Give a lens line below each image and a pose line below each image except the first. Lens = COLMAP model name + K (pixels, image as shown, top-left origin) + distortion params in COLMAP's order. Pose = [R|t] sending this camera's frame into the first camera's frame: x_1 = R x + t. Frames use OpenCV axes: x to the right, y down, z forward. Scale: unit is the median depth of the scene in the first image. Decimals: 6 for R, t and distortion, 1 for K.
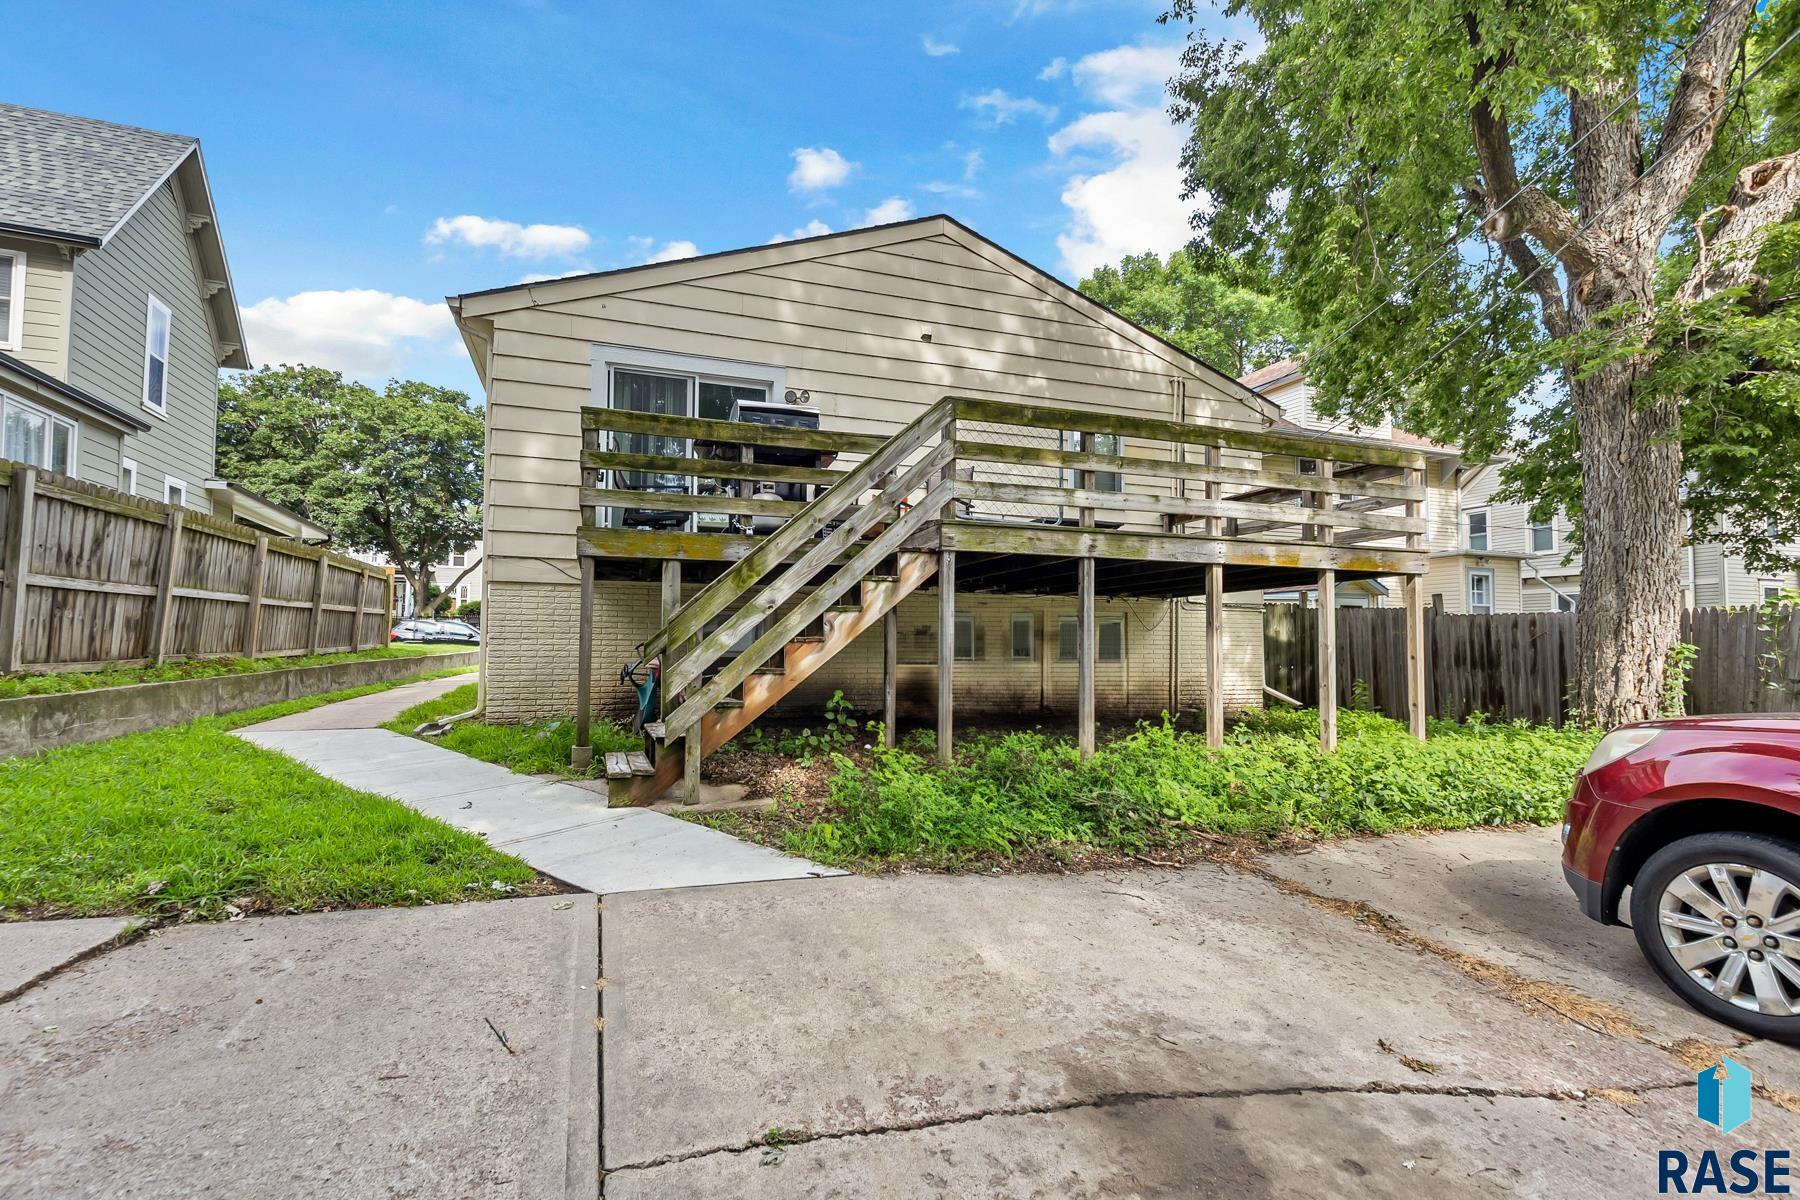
lens RADIAL K [[813.4, 0, 896.8], [0, 813.4, 598.7], [0, 0, 1]] dist [0.003778, -0.000484]
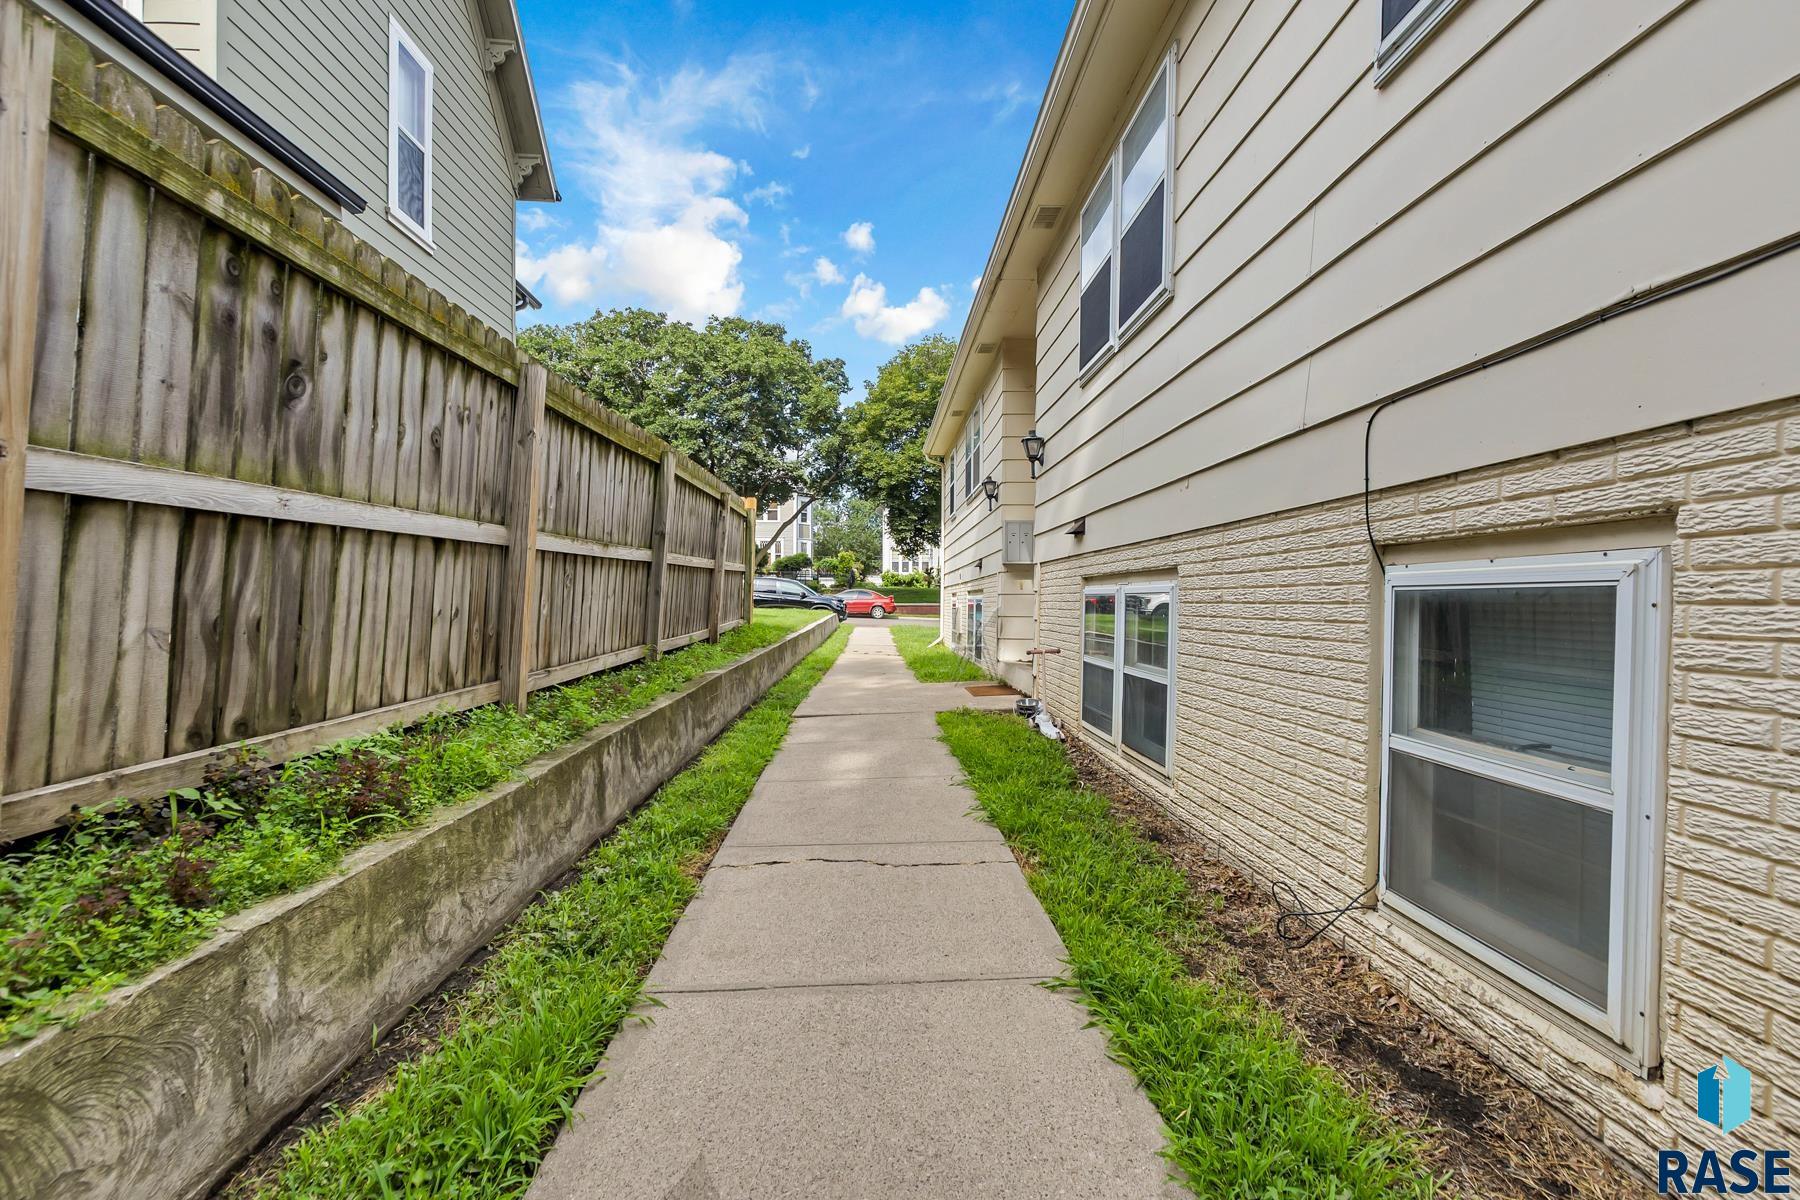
lens RADIAL K [[813.4, 0, 897.5], [0, 813.4, 604.1], [0, 0, 1]] dist [0.003778, -0.000484]
pose [[0.948733, 0.007267, -0.315995, -0.295569], [0.012781, 0.998036, 0.061327, 0.006140], [0.315820, -0.062222, 0.946777, 0.407674]]
